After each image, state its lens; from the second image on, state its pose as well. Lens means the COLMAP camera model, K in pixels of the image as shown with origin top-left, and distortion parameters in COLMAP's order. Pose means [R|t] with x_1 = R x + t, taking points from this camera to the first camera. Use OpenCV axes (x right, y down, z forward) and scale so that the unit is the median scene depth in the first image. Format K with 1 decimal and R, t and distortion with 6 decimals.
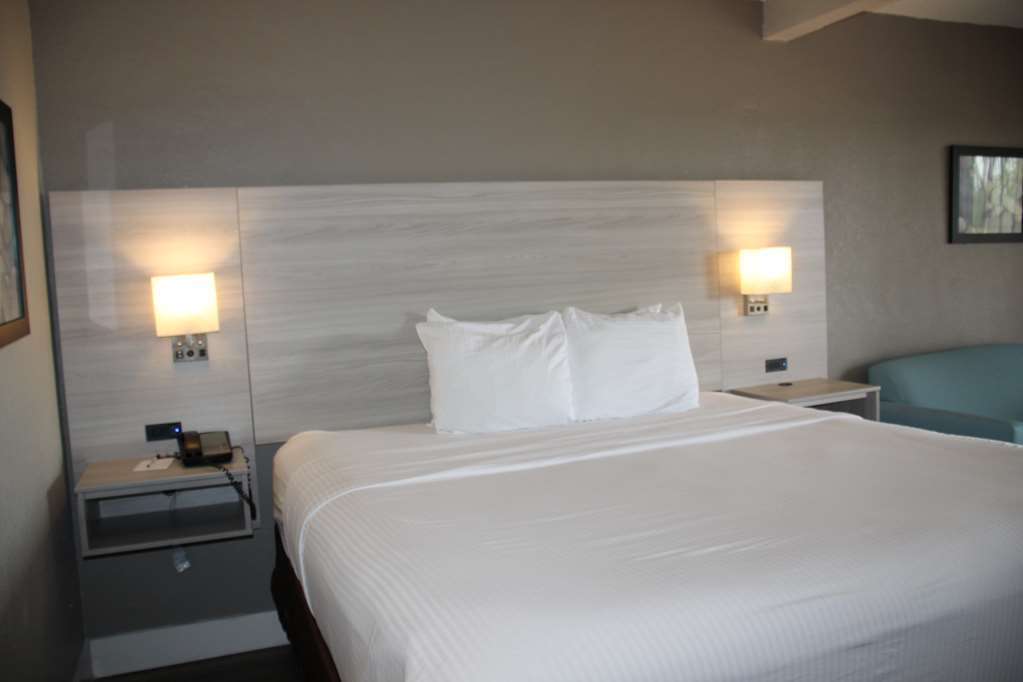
lens RADIAL K [[847.2, 0, 511.5], [0, 847.2, 341.0], [0, 0, 1]] dist [-0.181125, 0.171115]
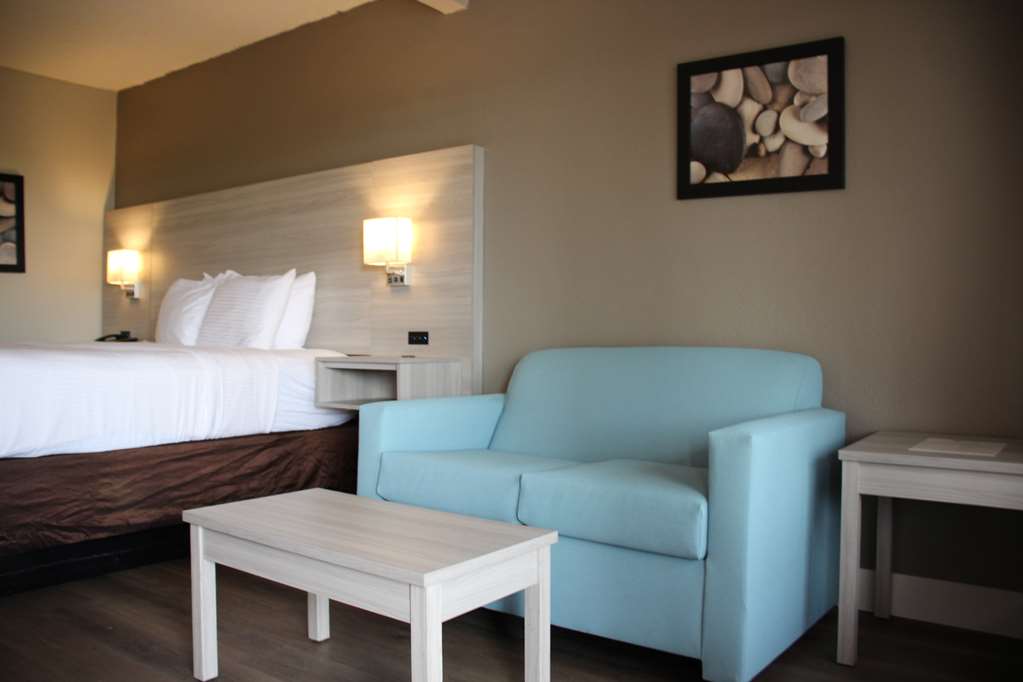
lens RADIAL K [[847.2, 0, 511.5], [0, 847.2, 341.0], [0, 0, 1]] dist [-0.181125, 0.171115]
pose [[0.527830, 0.058008, -0.847367, 1.276636], [-0.107258, 0.994230, 0.001251, 0.020163], [0.842551, 0.090227, 0.531006, 0.588517]]
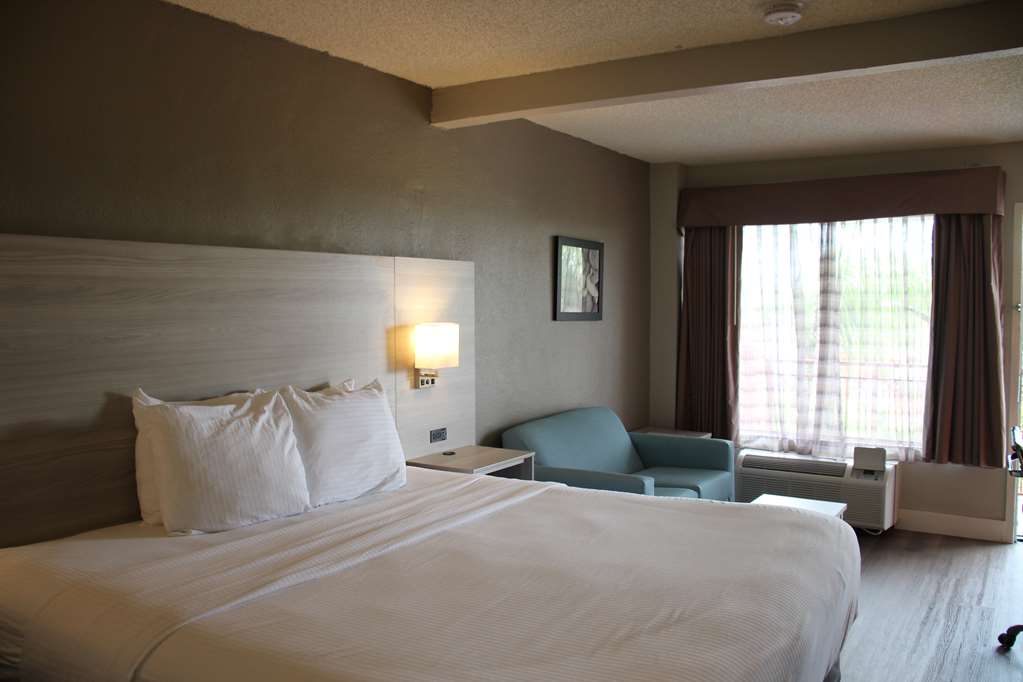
lens RADIAL K [[847.2, 0, 511.5], [0, 847.2, 341.0], [0, 0, 1]] dist [-0.181125, 0.171115]
pose [[0.813851, 0.023407, 0.580602, -0.235248], [0.011396, 0.998353, -0.056222, -0.029881], [-0.580961, 0.052373, 0.812244, 0.084241]]
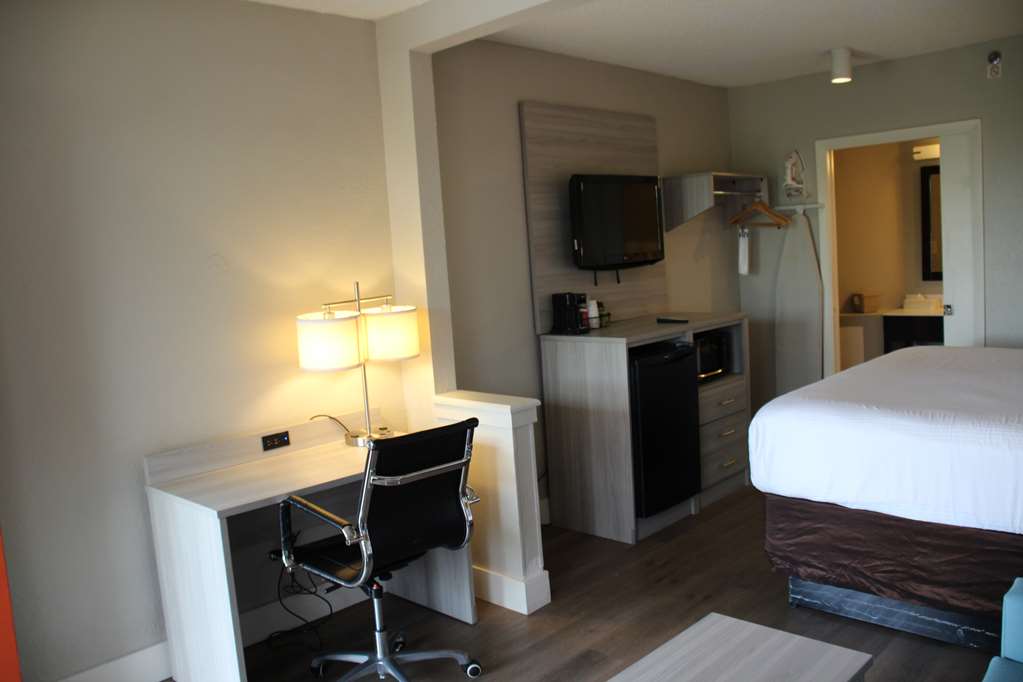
lens RADIAL K [[847.2, 0, 511.5], [0, 847.2, 341.0], [0, 0, 1]] dist [-0.181125, 0.171115]
pose [[-0.905145, 0.154538, -0.396018, 1.019565], [0.077463, 0.975945, 0.203793, -0.181729], [0.417985, 0.153786, -0.895343, 1.191573]]
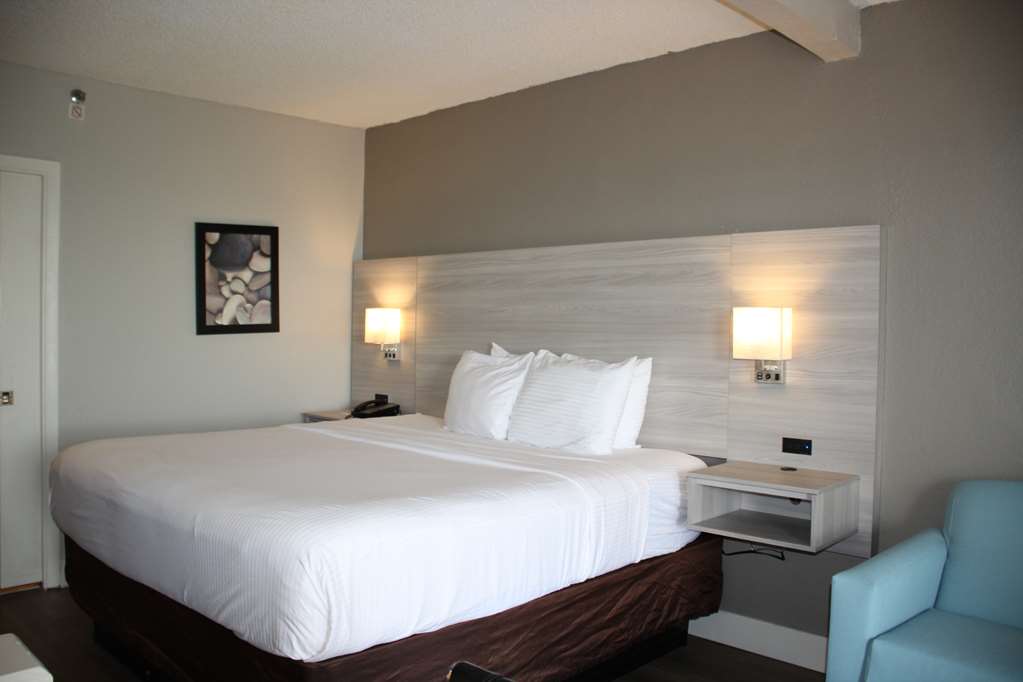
lens RADIAL K [[847.2, 0, 511.5], [0, 847.2, 341.0], [0, 0, 1]] dist [-0.181125, 0.171115]
pose [[0.412190, 0.072971, -0.908171, 0.998856], [-0.114467, 0.993037, 0.027837, -0.070511], [0.903879, 0.092481, 0.417673, 0.392956]]
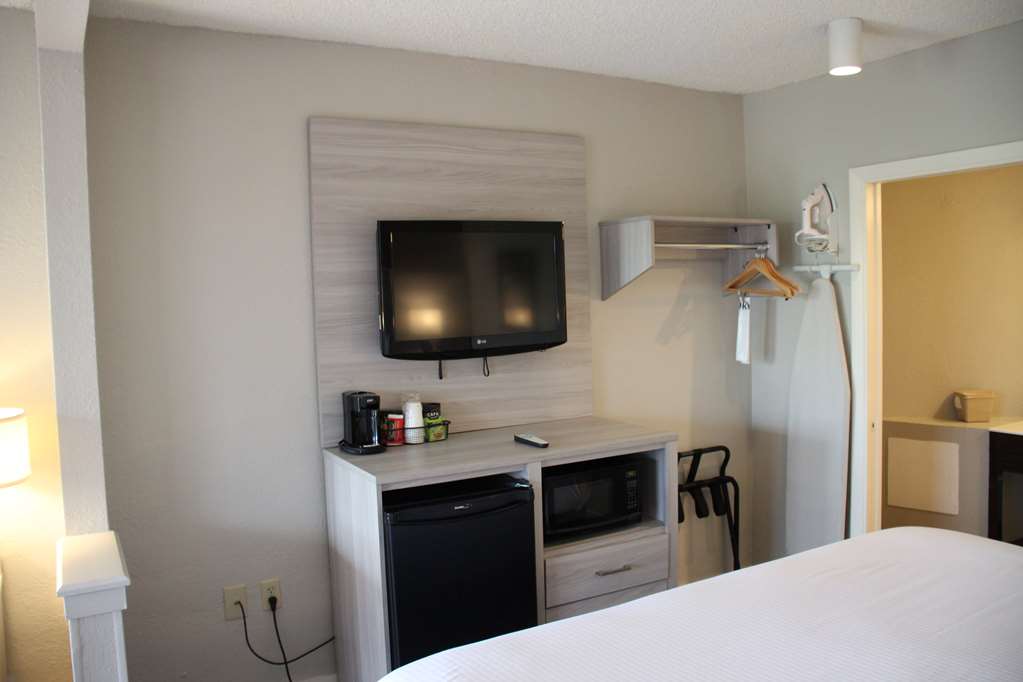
lens RADIAL K [[847.2, 0, 511.5], [0, 847.2, 341.0], [0, 0, 1]] dist [-0.181125, 0.171115]
pose [[-0.987300, 0.087329, -0.132714, 0.415666], [0.066950, 0.986275, 0.150931, -0.161440], [0.144073, 0.140129, -0.979595, 0.960425]]
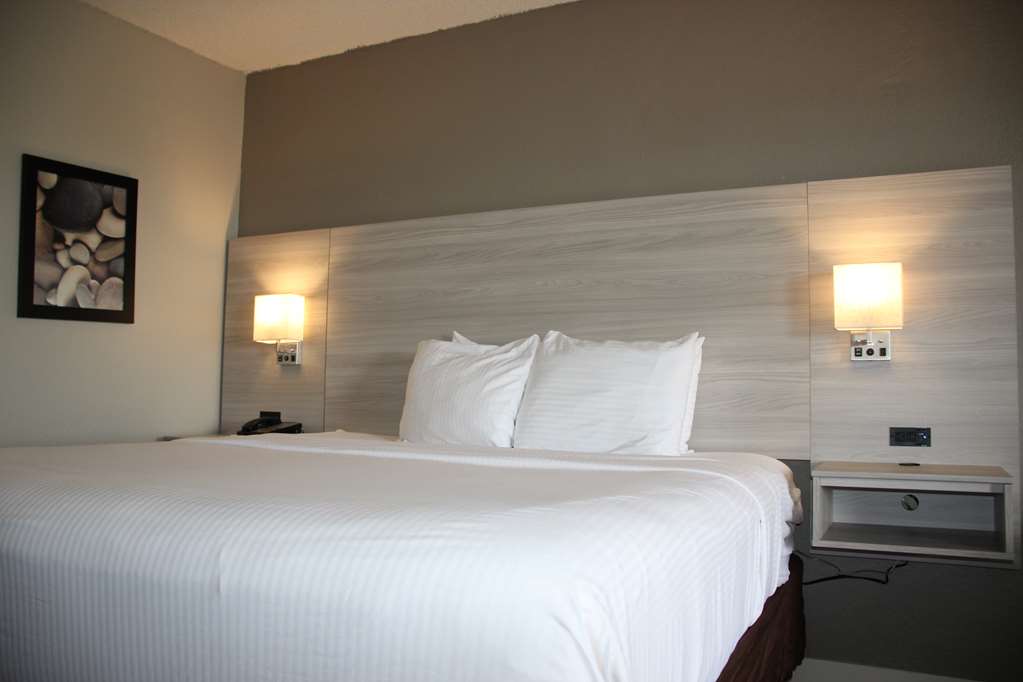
lens RADIAL K [[847.2, 0, 511.5], [0, 847.2, 341.0], [0, 0, 1]] dist [-0.181125, 0.171115]
pose [[0.663056, 0.010958, -0.748490, 0.630715], [-0.110797, 0.990316, -0.083652, 0.045581], [0.740325, 0.138397, 0.657849, 0.317090]]
